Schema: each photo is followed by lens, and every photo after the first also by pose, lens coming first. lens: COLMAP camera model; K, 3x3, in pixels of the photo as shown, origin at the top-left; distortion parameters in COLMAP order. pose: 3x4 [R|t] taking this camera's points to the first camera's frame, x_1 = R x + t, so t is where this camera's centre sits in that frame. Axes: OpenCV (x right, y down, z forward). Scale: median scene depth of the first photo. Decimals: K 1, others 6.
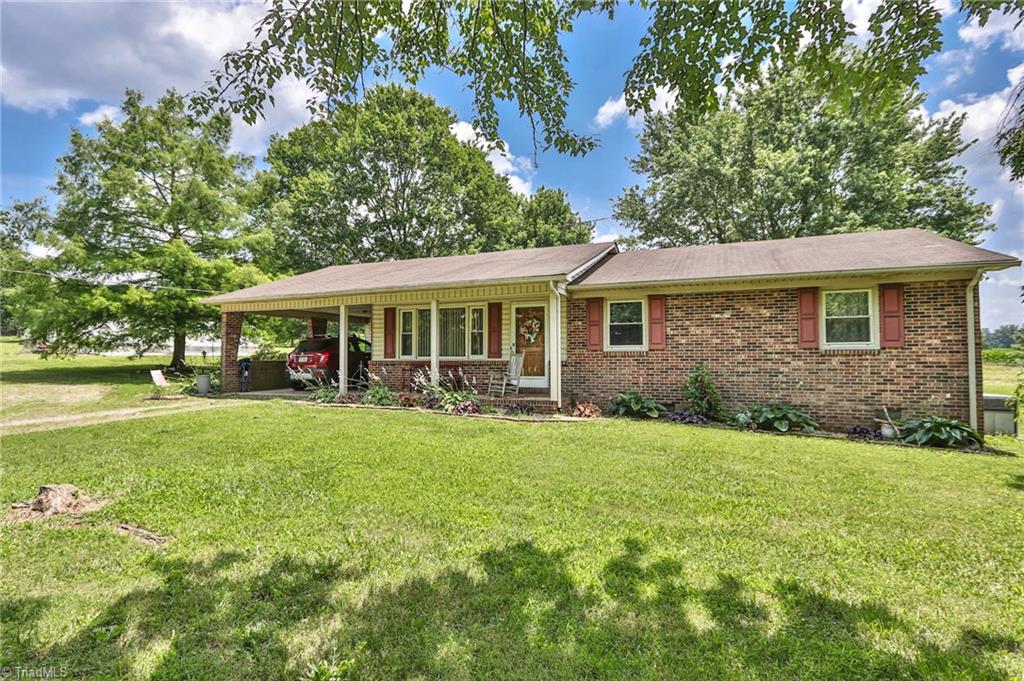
lens RADIAL K [[515.8, 0, 515.5], [0, 515.8, 343.7], [0, 0, 1]] dist [-0.003488, -0.000679]
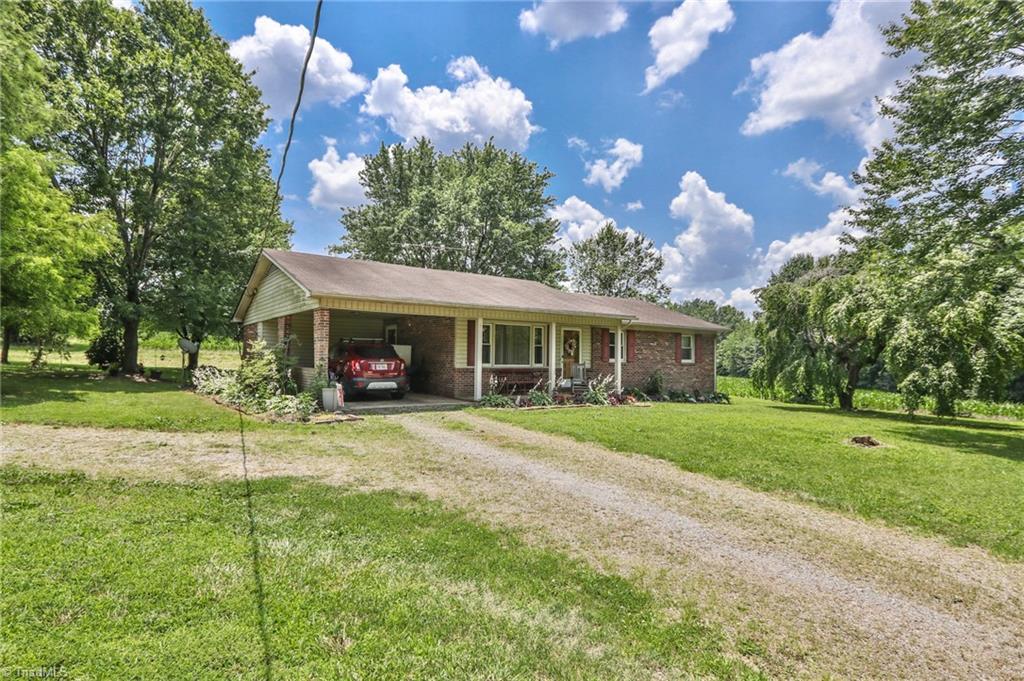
lens RADIAL K [[523.4, 0, 507.2], [0, 523.4, 344.6], [0, 0, 1]] dist [-0.021483, 0.000038]
pose [[0.537754, 0.032513, 0.842474, -1.407212], [-0.037609, 0.999187, -0.014555, -0.004649], [-0.842262, -0.023857, 0.538540, 0.404420]]
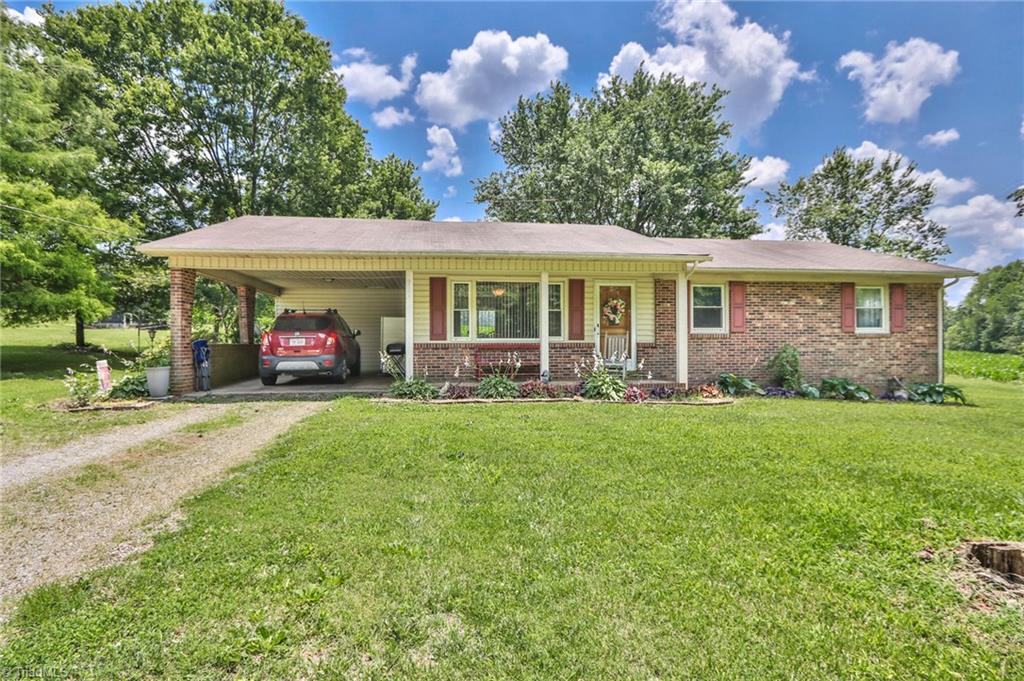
lens RADIAL K [[515.8, 0, 515.5], [0, 515.8, 343.7], [0, 0, 1]] dist [-0.003488, -0.000679]
pose [[0.866444, -0.002666, 0.499268, -0.661172], [-0.013987, 0.999464, 0.029611, 0.010070], [-0.499079, -0.032640, 0.865942, 0.293558]]
